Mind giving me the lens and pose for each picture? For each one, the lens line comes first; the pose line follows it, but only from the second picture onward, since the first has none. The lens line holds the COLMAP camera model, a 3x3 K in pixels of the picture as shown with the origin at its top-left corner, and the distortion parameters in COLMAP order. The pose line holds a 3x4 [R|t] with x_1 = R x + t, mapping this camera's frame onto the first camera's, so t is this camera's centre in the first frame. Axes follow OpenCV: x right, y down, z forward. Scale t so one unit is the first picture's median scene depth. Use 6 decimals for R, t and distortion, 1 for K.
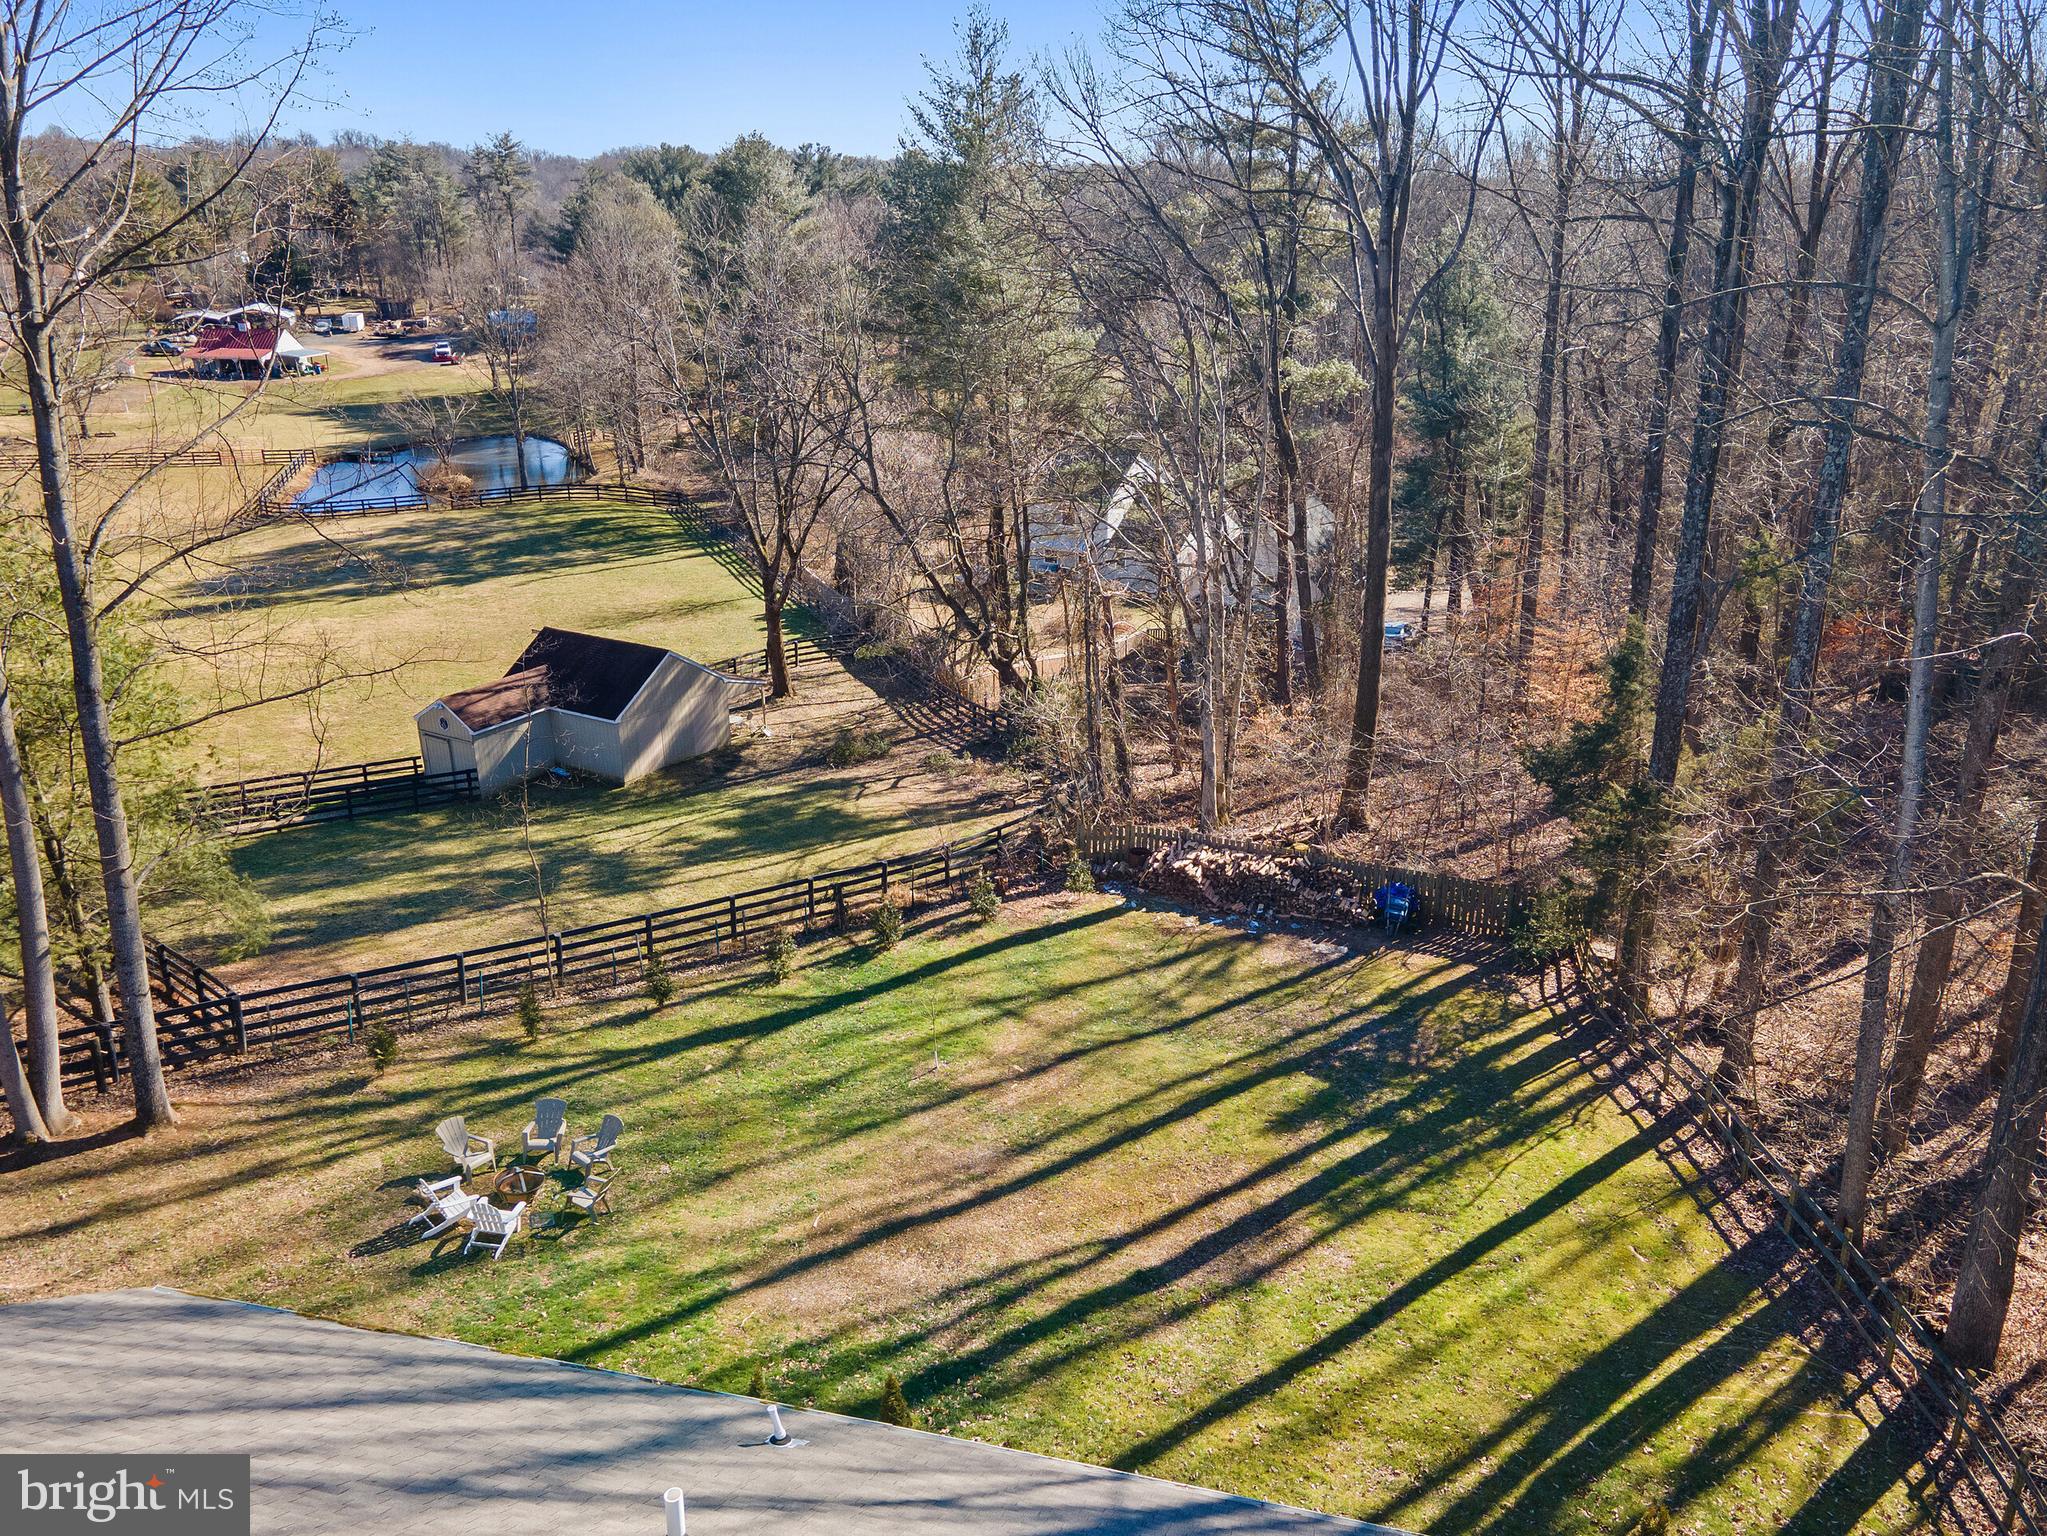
lens RADIAL K [[1352.9, 0, 1023.5], [0, 1352.9, 768.0], [0, 0, 1]] dist [-0.047400, -0.000156]
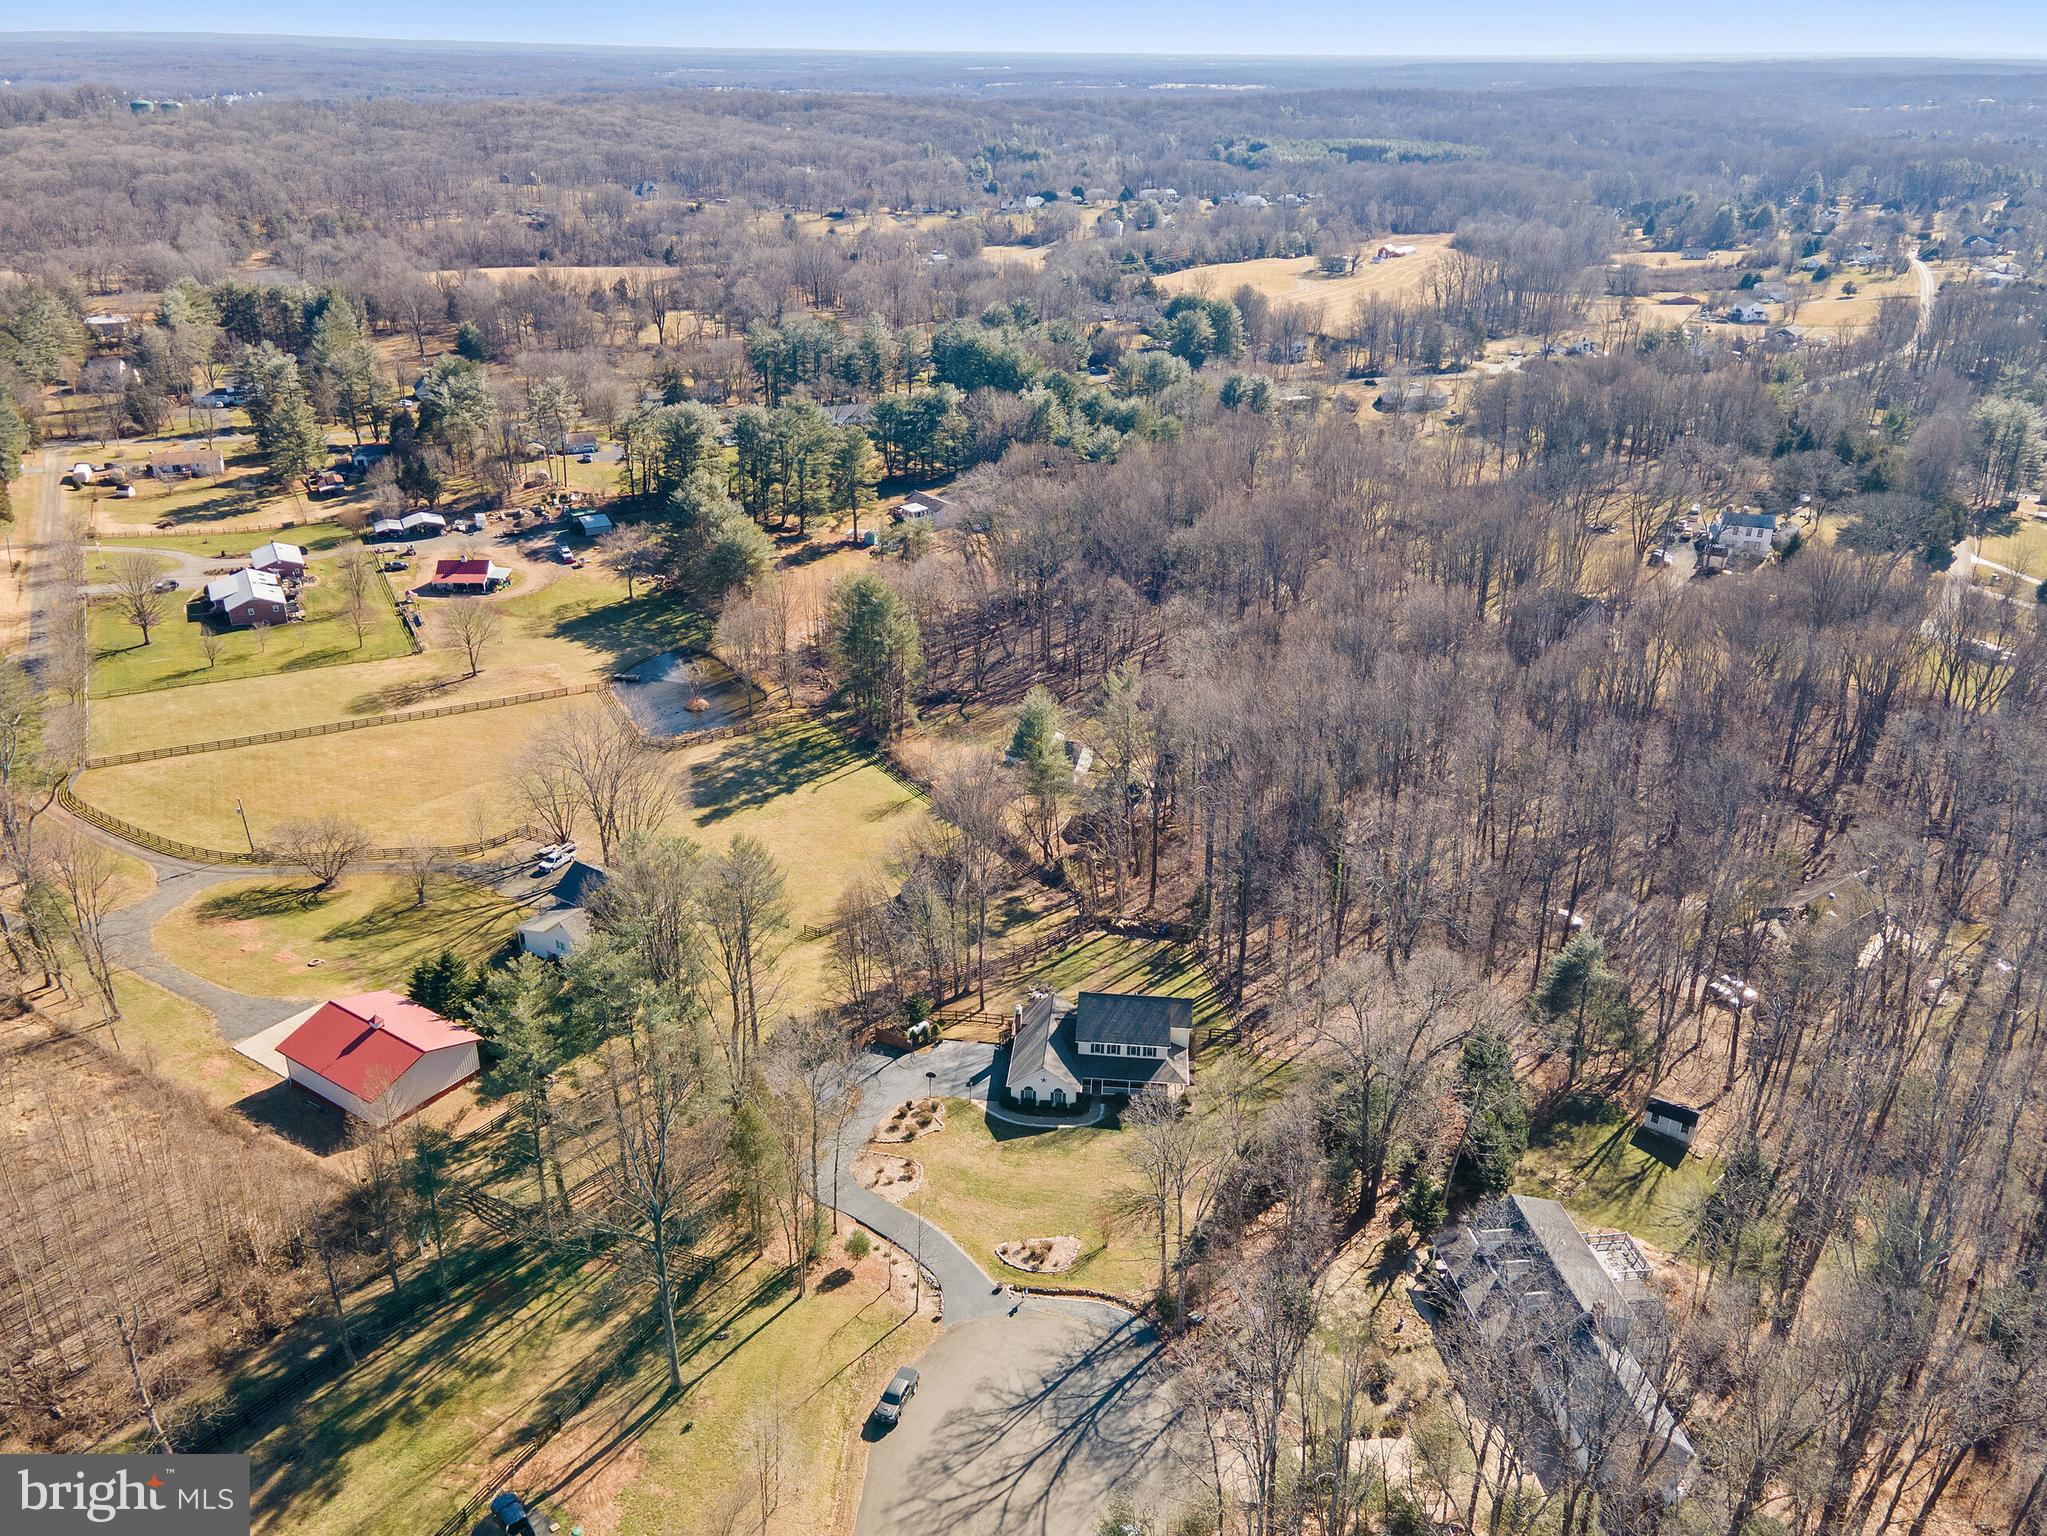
lens RADIAL K [[1476.8, 0, 1023.5], [0, 1476.8, 768.0], [0, 0, 1]] dist [0.047641, 0.000714]
pose [[0.979806, -0.056526, 0.191793, -1.225007], [0.036720, 0.993763, 0.105298, -1.077572], [-0.196549, -0.096129, 0.975770, -4.130418]]
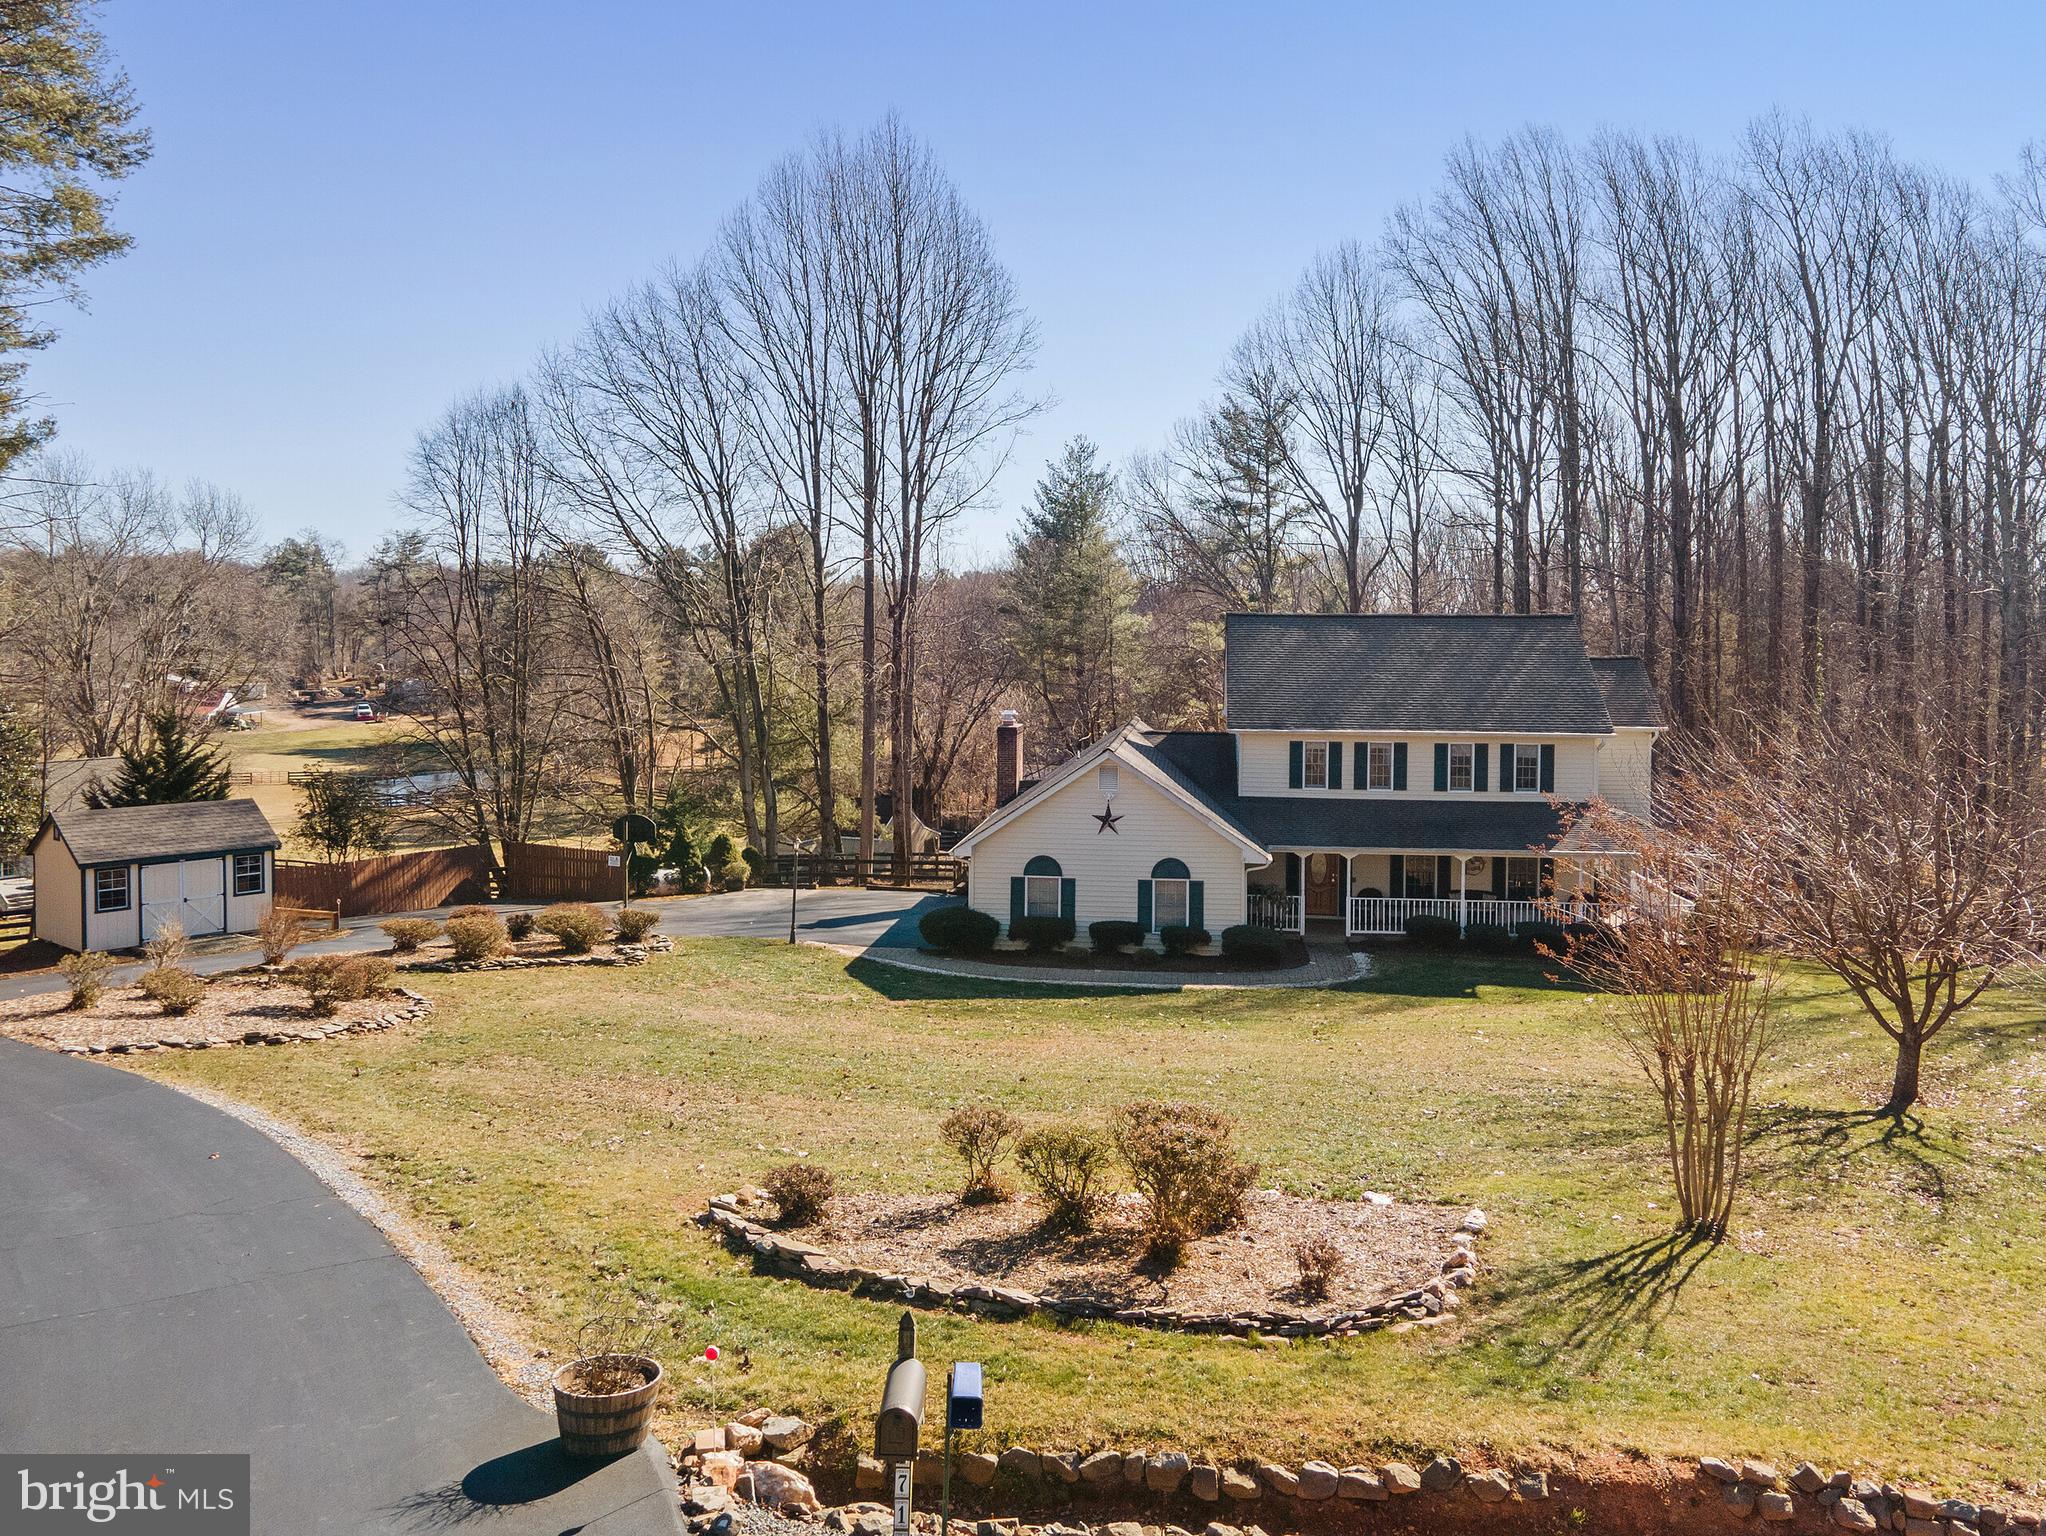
lens RADIAL K [[1476.1, 0, 1023.0], [0, 1476.1, 768.0], [0, 0, 1]] dist [0.047641, 0.000714]
pose [[0.983388, 0.021583, 0.180228, -0.626719], [0.034774, 0.952114, -0.303758, 0.561806], [-0.178154, 0.304980, 0.935547, -0.946509]]
